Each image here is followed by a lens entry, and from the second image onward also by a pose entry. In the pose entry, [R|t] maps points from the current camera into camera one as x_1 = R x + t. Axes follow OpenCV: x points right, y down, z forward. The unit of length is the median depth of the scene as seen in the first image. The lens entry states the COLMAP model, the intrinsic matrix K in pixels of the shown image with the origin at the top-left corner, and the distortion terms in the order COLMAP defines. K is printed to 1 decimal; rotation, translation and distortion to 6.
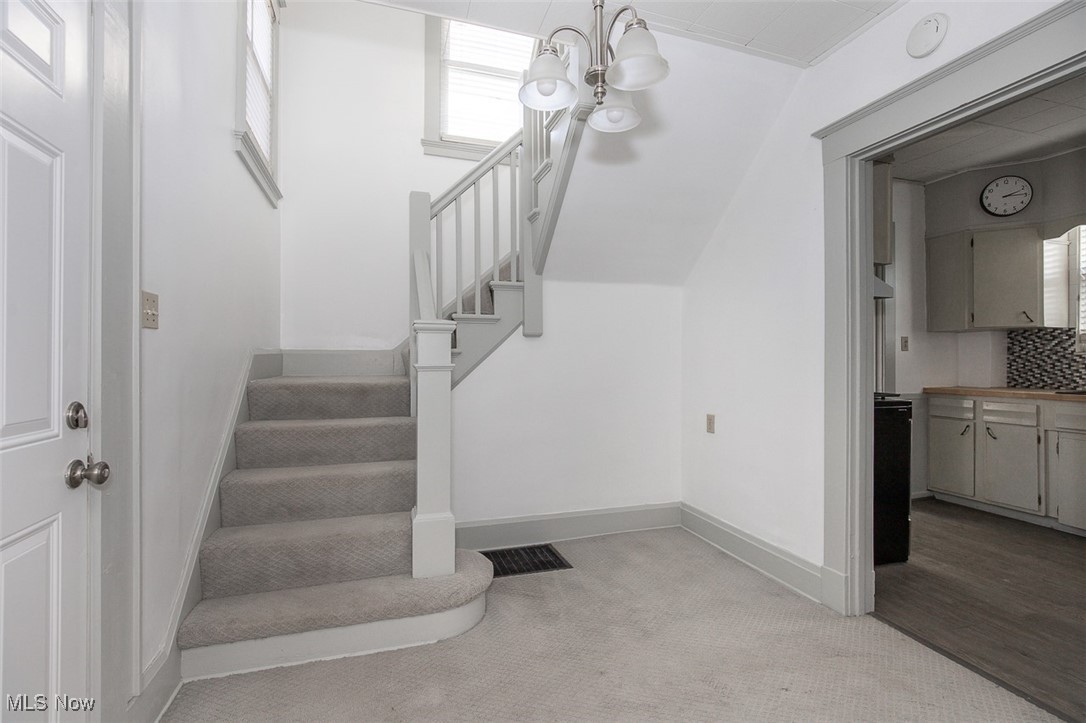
lens RADIAL K [[504.2, 0, 533.8], [0, 504.2, 359.9], [0, 0, 1]] dist [-0.013607, 0.003477]
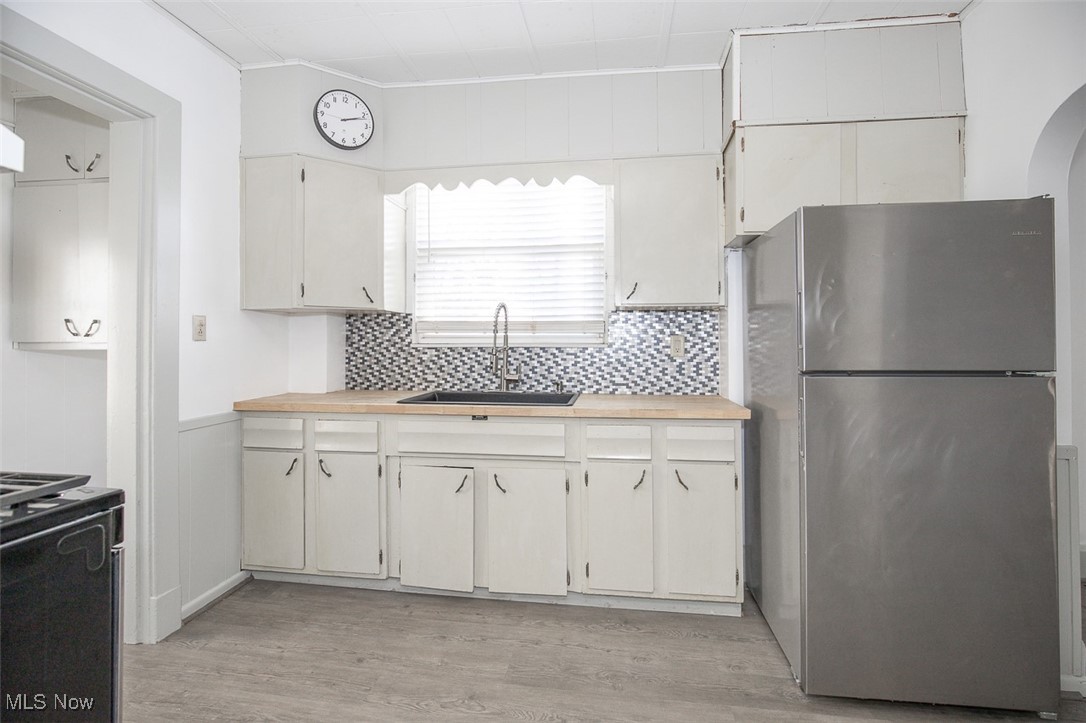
lens RADIAL K [[504.2, 0, 548.1], [0, 504.2, 343.4], [0, 0, 1]] dist [-0.013607, 0.003477]
pose [[0.425368, -0.001769, 0.905019, 0.426453], [-0.003982, 0.999985, 0.003826, -0.019604], [-0.905012, -0.005232, 0.425355, 0.437759]]
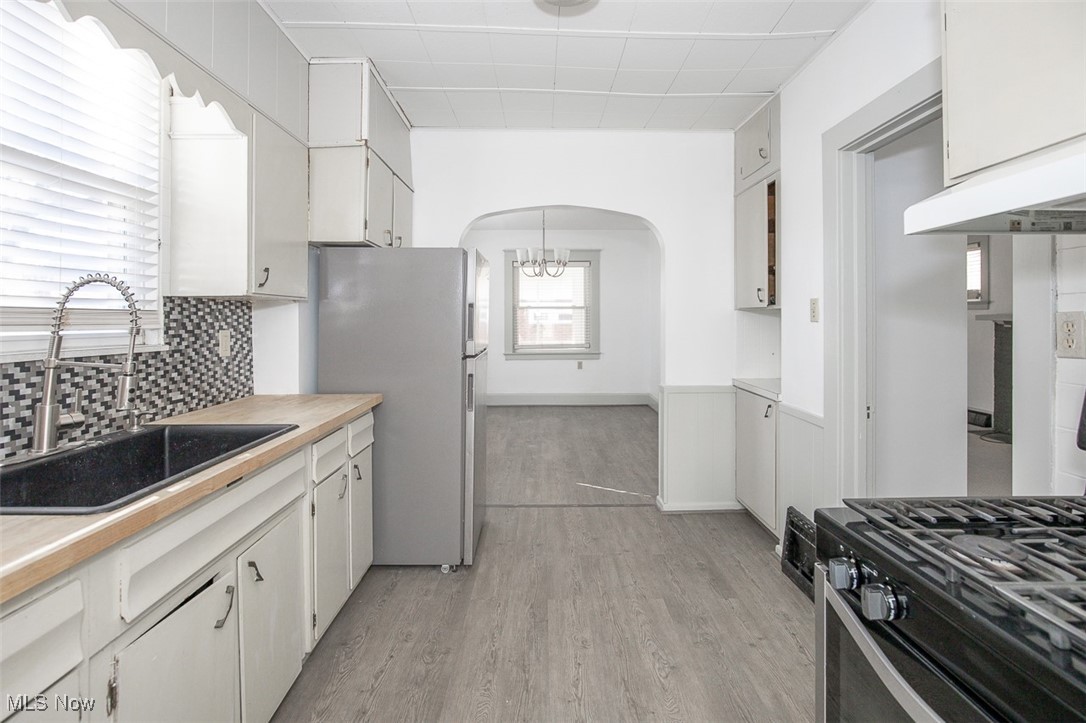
lens RADIAL K [[504.2, 0, 543.7], [0, 504.2, 325.6], [0, 0, 1]] dist [-0.013607, 0.003477]
pose [[-0.955571, -0.004032, 0.294734, 0.640474], [-0.003157, 0.999989, 0.003443, -0.039379], [-0.294744, 0.002359, -0.955573, 1.083955]]
